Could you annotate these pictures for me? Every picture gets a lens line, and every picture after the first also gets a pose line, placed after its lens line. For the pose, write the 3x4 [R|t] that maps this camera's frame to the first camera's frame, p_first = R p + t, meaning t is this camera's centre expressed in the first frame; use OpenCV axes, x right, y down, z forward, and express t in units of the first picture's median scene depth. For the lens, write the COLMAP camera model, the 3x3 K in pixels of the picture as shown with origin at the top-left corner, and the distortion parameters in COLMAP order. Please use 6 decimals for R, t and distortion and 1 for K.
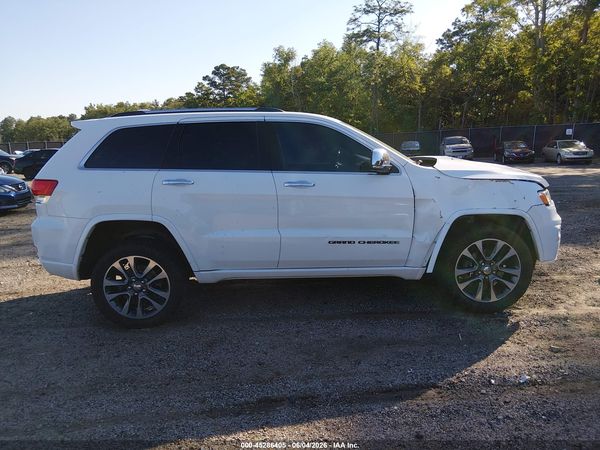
lens RADIAL K [[451.5, 0, 300.0], [0, 451.5, 225.0], [0, 0, 1]] dist [0.061669, -0.093238]
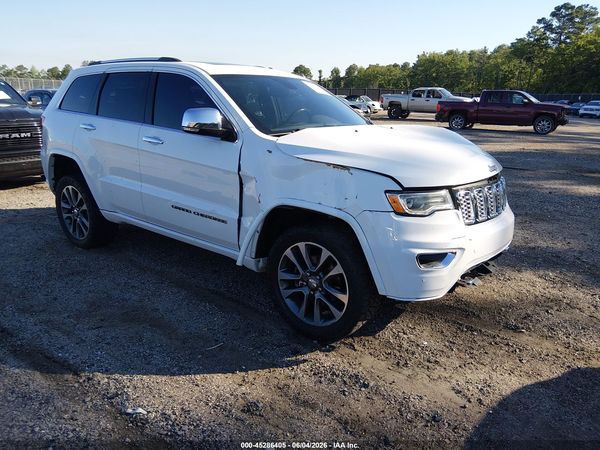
lens RADIAL K [[451.5, 0, 300.0], [0, 451.5, 225.0], [0, 0, 1]] dist [0.061669, -0.093238]
pose [[0.785871, 0.214776, -0.579894, 0.812955], [-0.153566, 0.976155, 0.153427, -0.107320], [0.599019, -0.031521, 0.800114, 0.396691]]
